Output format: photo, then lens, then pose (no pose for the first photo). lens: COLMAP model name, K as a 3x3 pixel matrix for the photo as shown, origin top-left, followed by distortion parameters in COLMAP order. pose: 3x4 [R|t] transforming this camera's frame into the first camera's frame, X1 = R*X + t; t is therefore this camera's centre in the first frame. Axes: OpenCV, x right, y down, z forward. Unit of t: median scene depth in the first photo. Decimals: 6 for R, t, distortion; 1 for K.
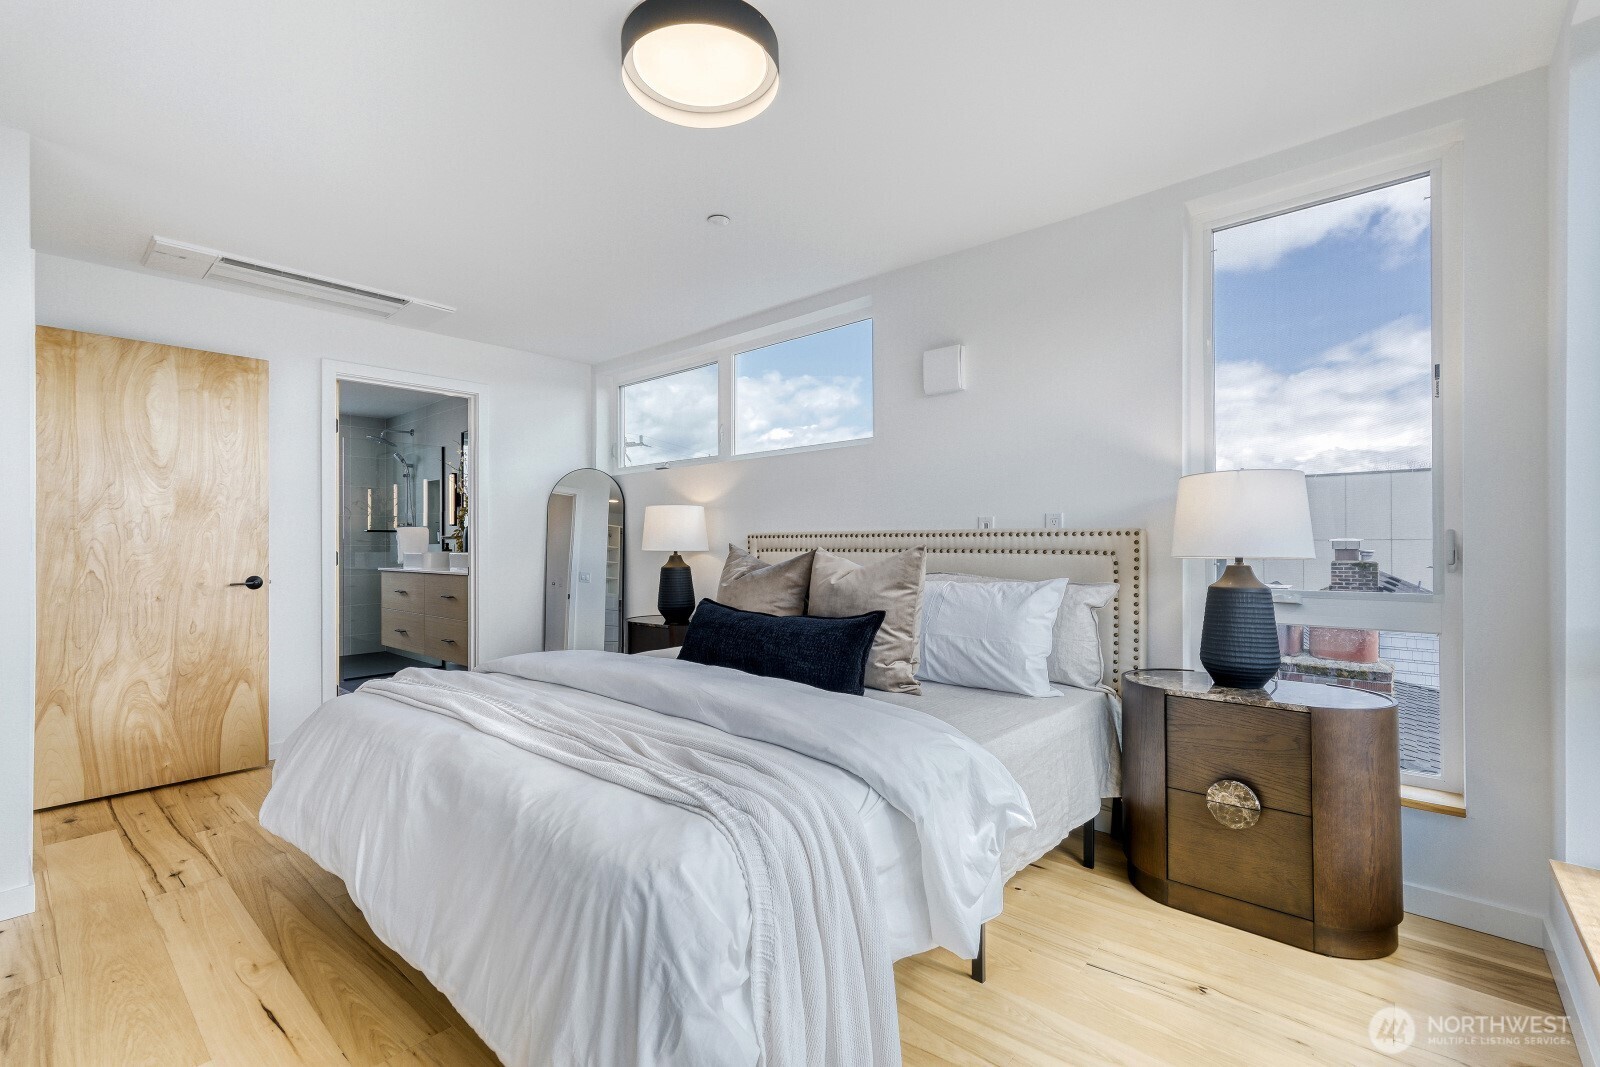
lens RADIAL K [[700.7, 0, 799.5], [0, 700.7, 543.4], [0, 0, 1]] dist [0.003649, 0.004026]
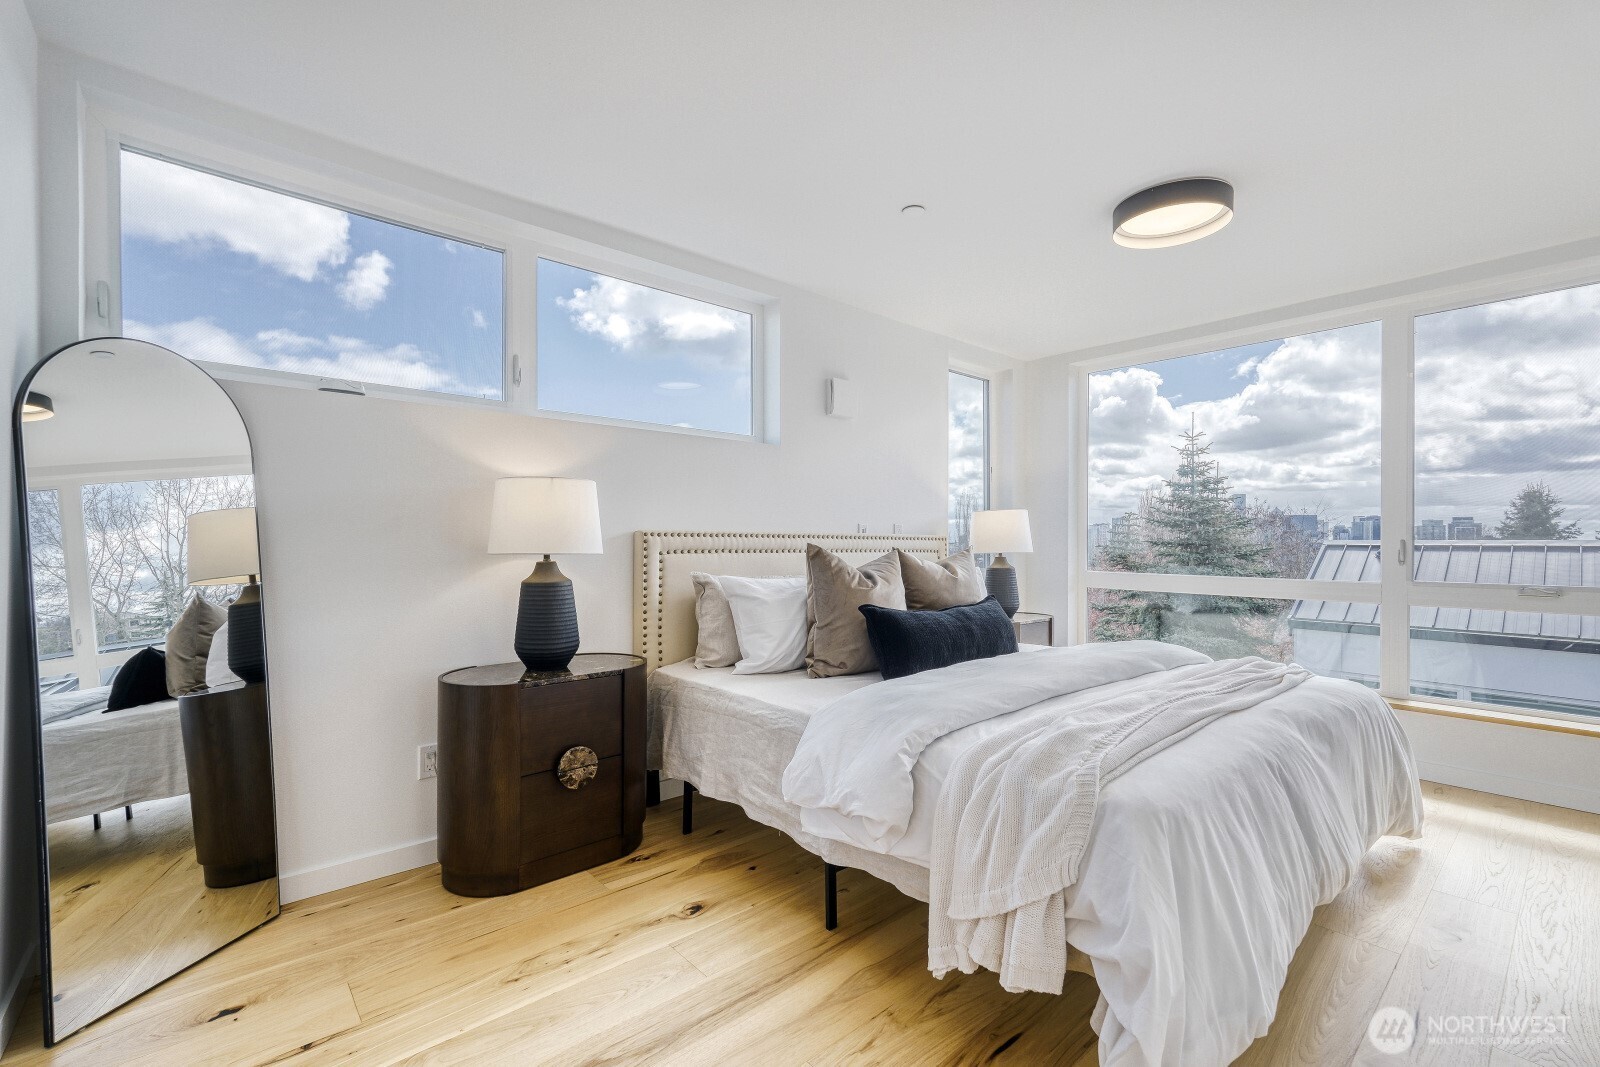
lens RADIAL K [[700.7, 0, 801.0], [0, 700.7, 535.4], [0, 0, 1]] dist [0.003649, 0.004026]
pose [[0.119243, 0.013960, 0.992767, -0.809853], [-0.007297, 0.999886, -0.013184, 0.000637], [-0.992838, -0.005672, 0.119331, 0.764043]]
